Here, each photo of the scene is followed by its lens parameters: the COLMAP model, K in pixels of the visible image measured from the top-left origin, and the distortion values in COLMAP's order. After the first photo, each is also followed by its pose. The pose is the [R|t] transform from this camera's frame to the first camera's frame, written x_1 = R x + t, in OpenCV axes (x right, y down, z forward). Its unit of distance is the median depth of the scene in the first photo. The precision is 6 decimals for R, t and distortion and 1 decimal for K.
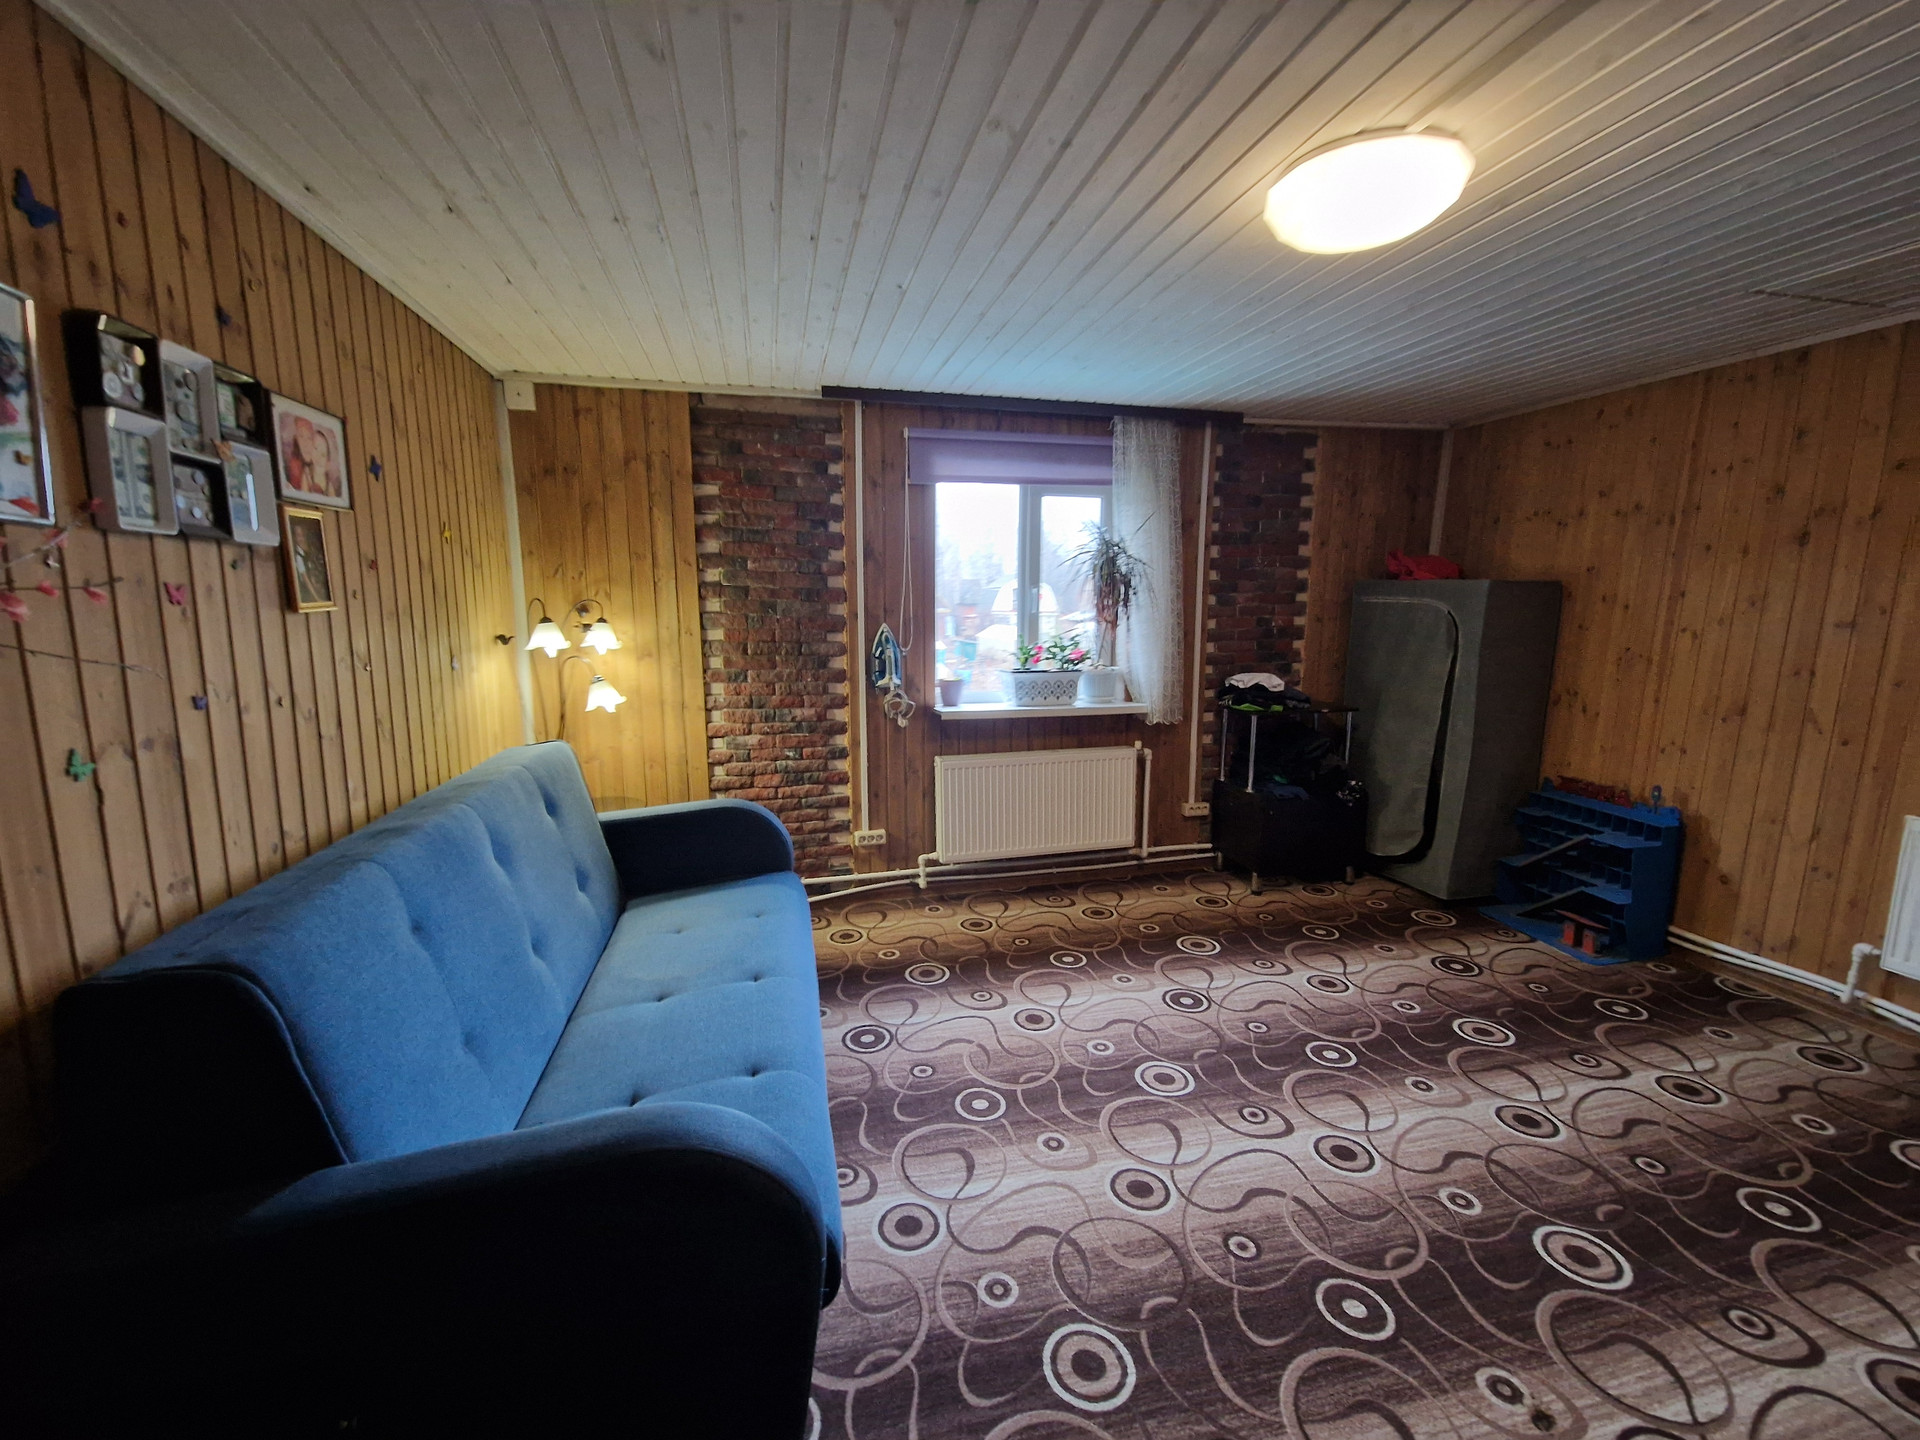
lens RADIAL K [[784.6, 0, 960.0], [0, 784.6, 720.0], [0, 0, 1]] dist [0.014834, -0.010269]
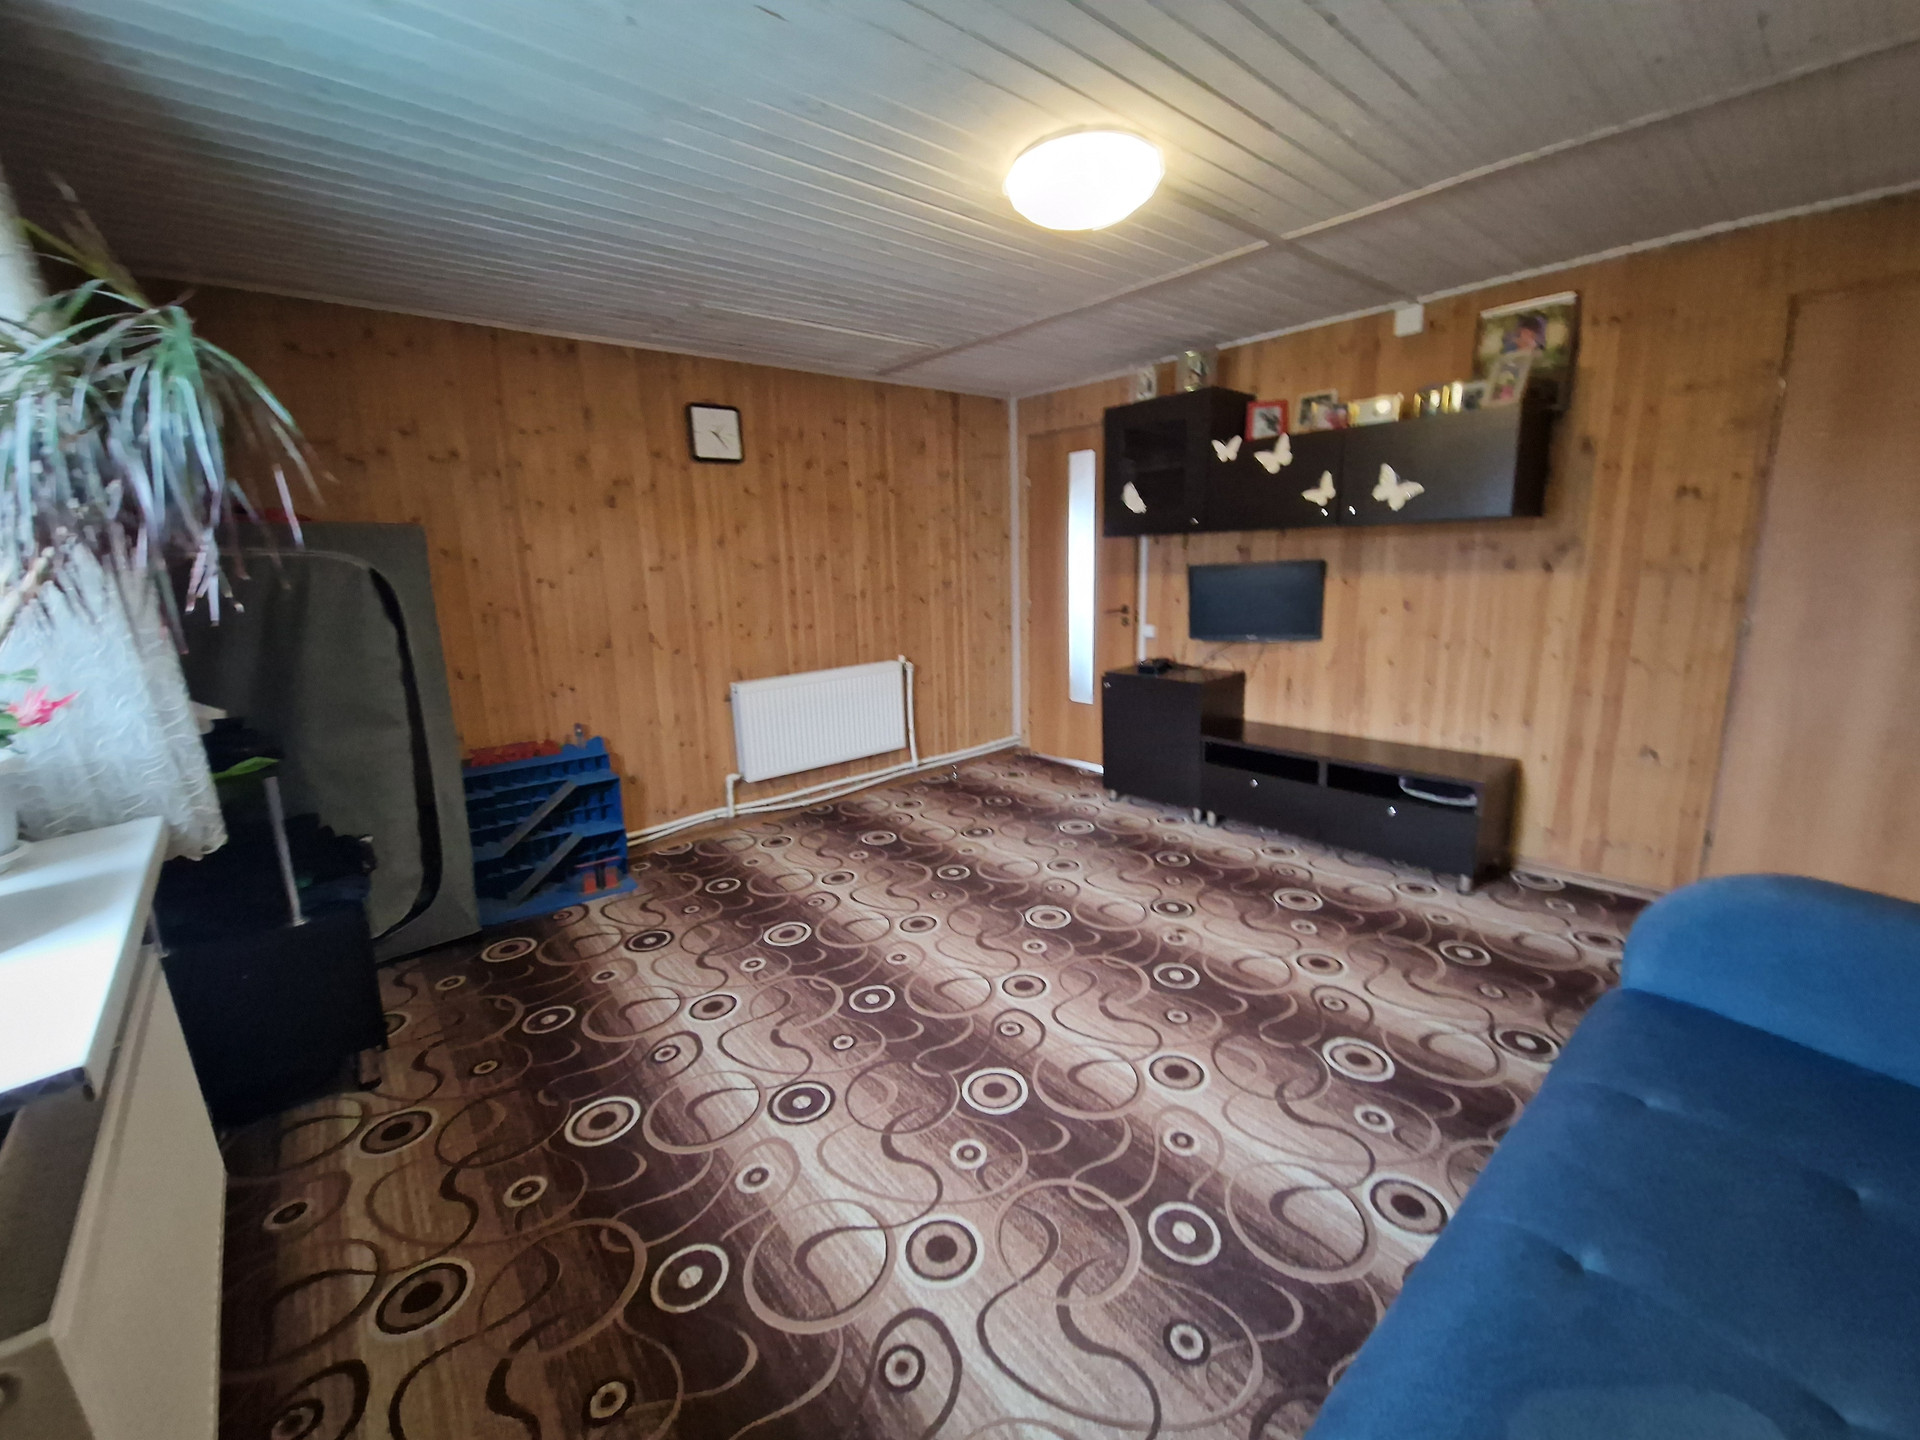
lens RADIAL K [[784.6, 0, 960.0], [0, 784.6, 720.0], [0, 0, 1]] dist [0.014834, -0.010269]
pose [[-0.461111, -0.160125, 0.872775, -0.339250], [0.167017, 0.950341, 0.262596, -0.130188], [-0.871482, 0.266854, -0.411470, 1.080772]]
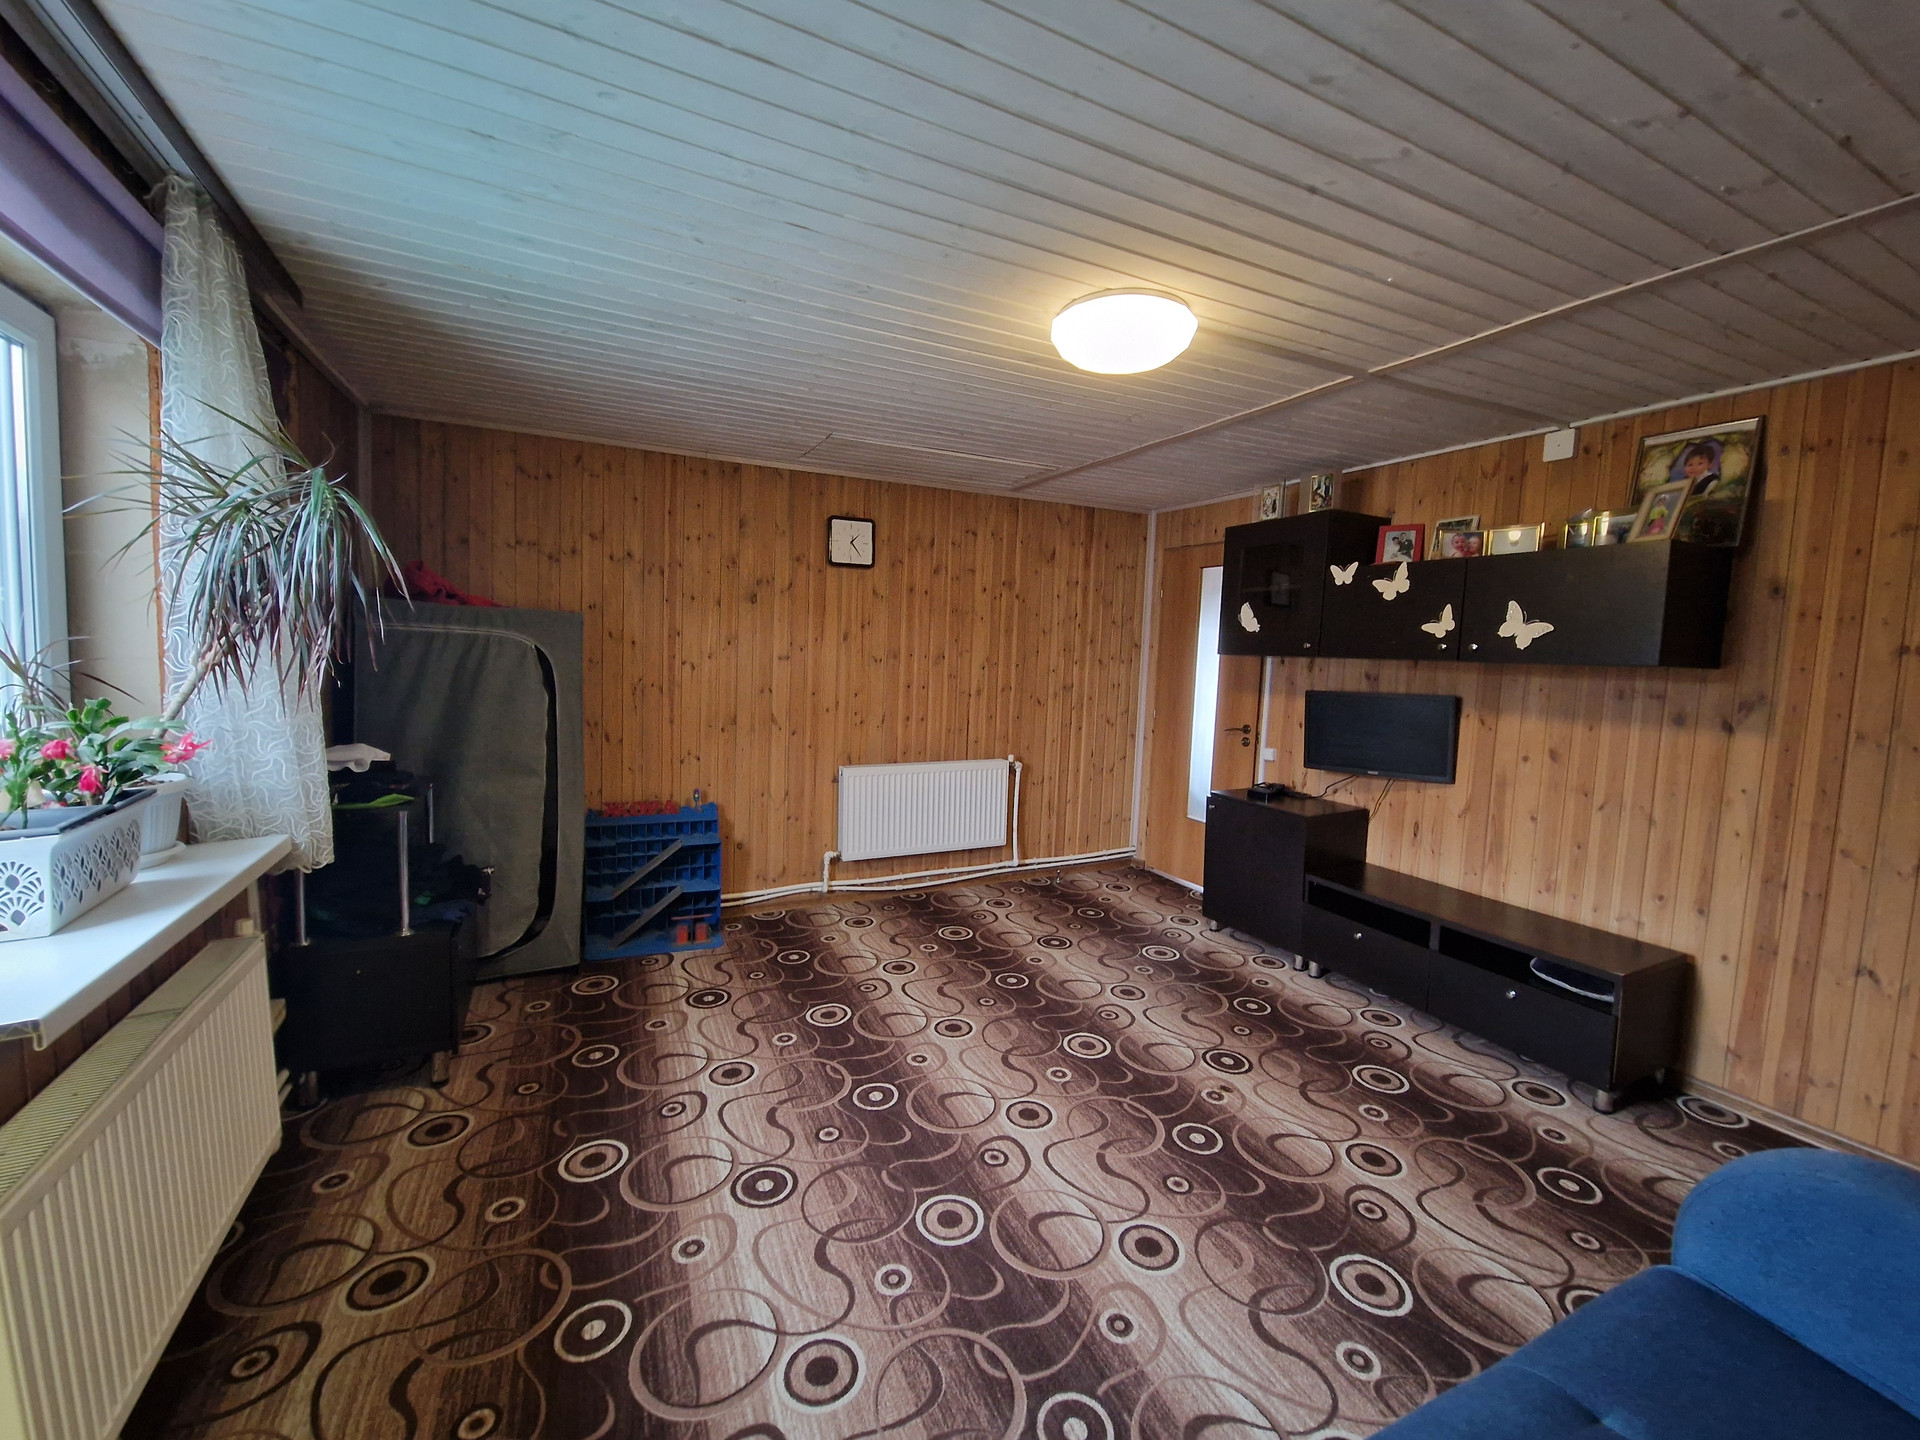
lens RADIAL K [[784.6, 0, 960.0], [0, 784.6, 720.0], [0, 0, 1]] dist [0.014834, -0.010269]
pose [[-0.219057, -0.090515, 0.971505, -0.418901], [0.117359, 0.986015, 0.118329, -0.130337], [-0.968628, 0.139936, -0.205370, 0.919840]]
